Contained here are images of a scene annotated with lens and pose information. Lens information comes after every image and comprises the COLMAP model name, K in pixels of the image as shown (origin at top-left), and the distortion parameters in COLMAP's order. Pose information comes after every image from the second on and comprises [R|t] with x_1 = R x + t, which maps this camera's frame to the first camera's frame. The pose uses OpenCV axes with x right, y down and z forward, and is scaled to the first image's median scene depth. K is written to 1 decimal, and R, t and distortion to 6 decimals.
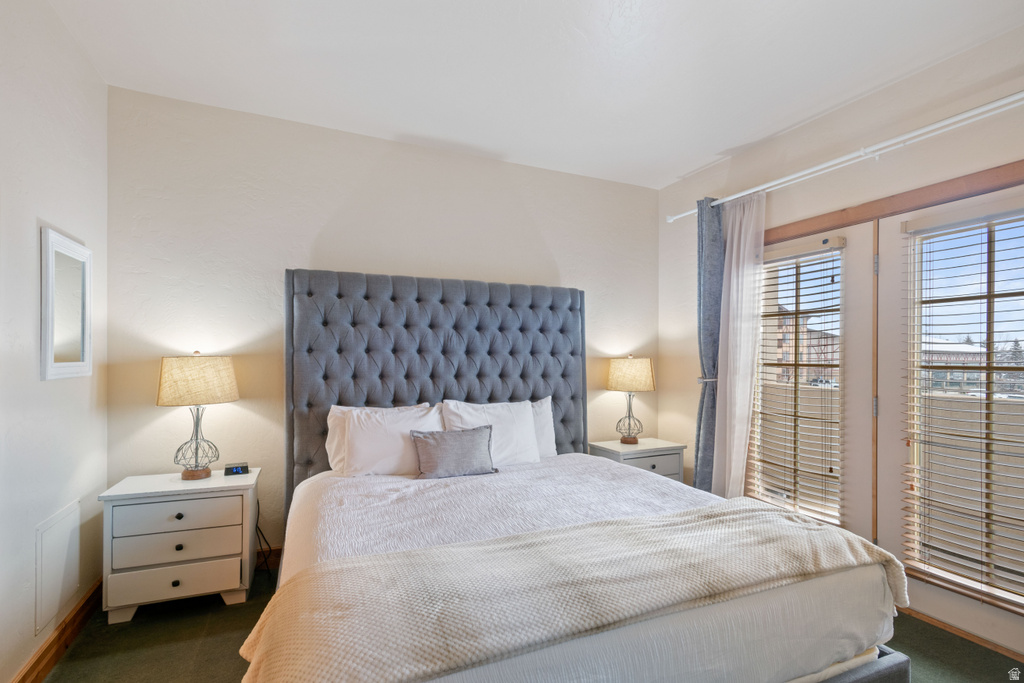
lens RADIAL K [[484.6, 0, 513.6], [0, 484.6, 354.7], [0, 0, 1]] dist [0.004288, 0.000963]
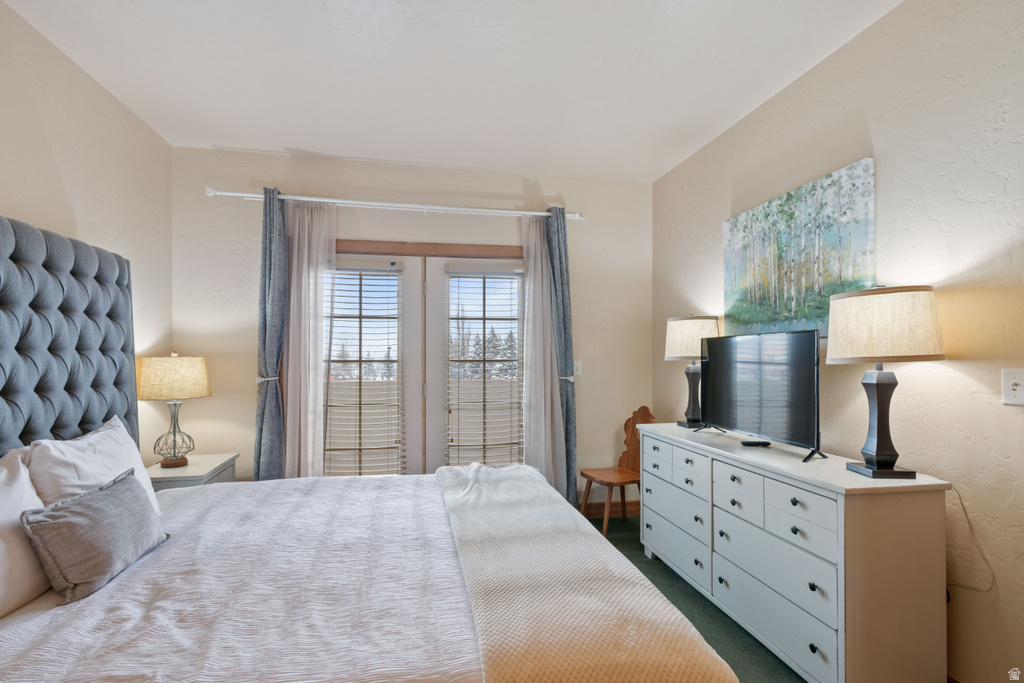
lens RADIAL K [[490.0, 0, 510.8], [0, 490.0, 350.8], [0, 0, 1]] dist [-0.000486, 0.000092]
pose [[0.226253, 0.004463, 0.974058, -0.478839], [-0.003851, 0.999986, -0.003688, -0.001190], [-0.974061, -0.002917, 0.226267, 0.360165]]
